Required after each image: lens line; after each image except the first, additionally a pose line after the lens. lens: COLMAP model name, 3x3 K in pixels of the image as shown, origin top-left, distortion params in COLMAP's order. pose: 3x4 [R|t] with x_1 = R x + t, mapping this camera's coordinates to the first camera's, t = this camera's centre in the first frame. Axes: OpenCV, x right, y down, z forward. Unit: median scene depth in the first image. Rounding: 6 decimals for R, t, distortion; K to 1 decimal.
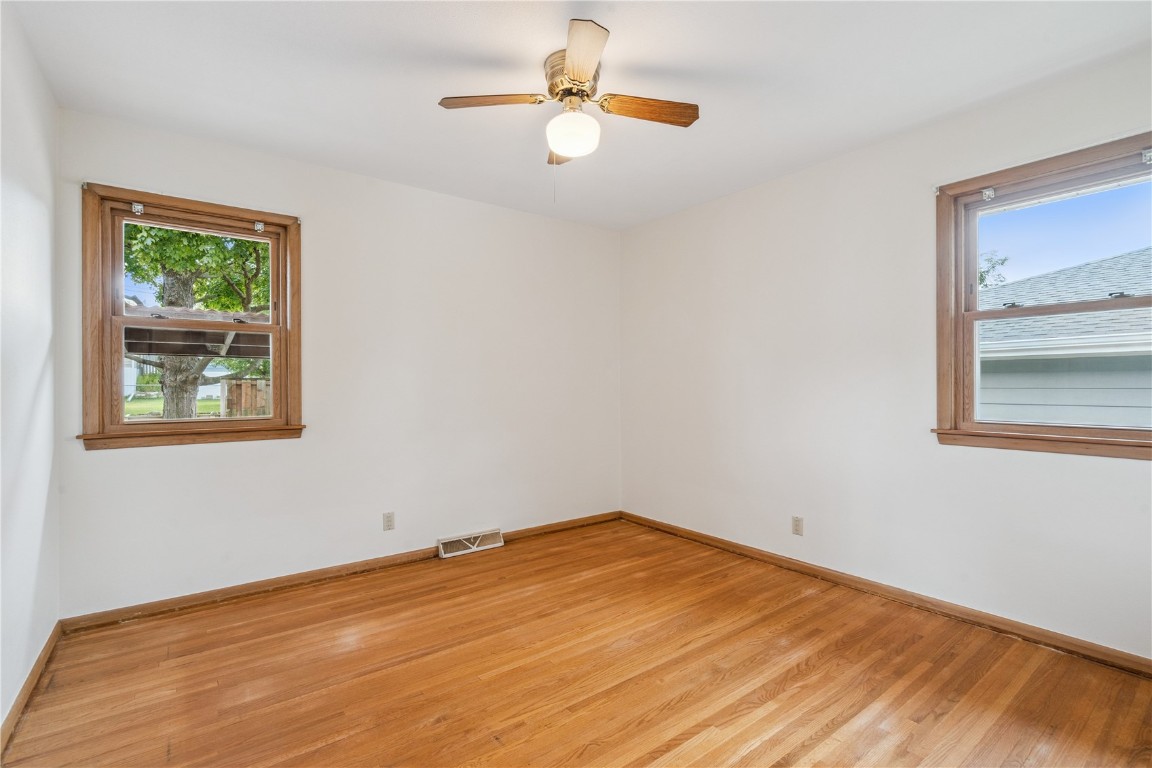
lens RADIAL K [[530.7, 0, 580.4], [0, 530.7, 386.7], [0, 0, 1]] dist [-0.005554, 0.001363]
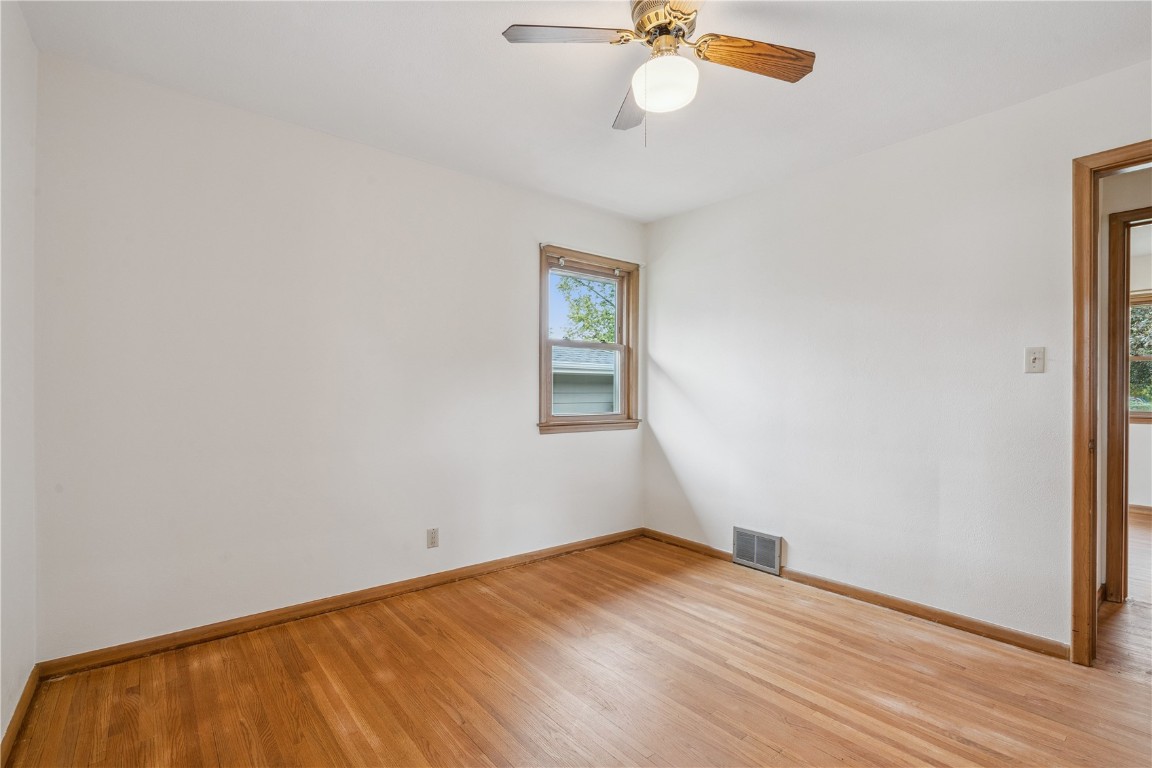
lens RADIAL K [[530.7, 0, 581.2], [0, 530.7, 380.3], [0, 0, 1]] dist [-0.005554, 0.001363]
pose [[-0.034308, 0.021961, 0.999170, -0.710560], [0.000744, 0.999759, -0.021948, 0.000471], [-0.999411, -0.000010, -0.034316, 0.977128]]
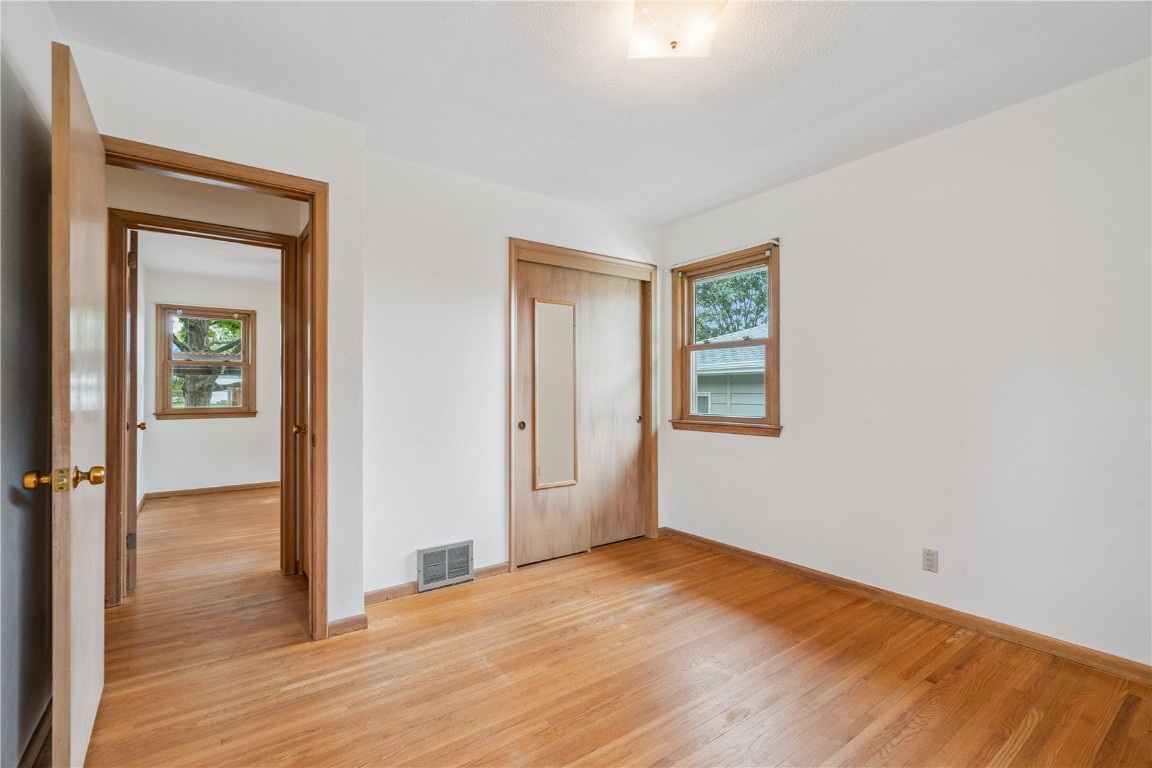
lens RADIAL K [[530.7, 0, 581.3], [0, 530.7, 386.8], [0, 0, 1]] dist [-0.005554, 0.001363]
pose [[0.999787, 0.000166, -0.020658, 0.203880], [-0.000394, 0.999939, -0.011040, 0.000342], [0.020655, 0.011046, 0.999726, -0.269643]]
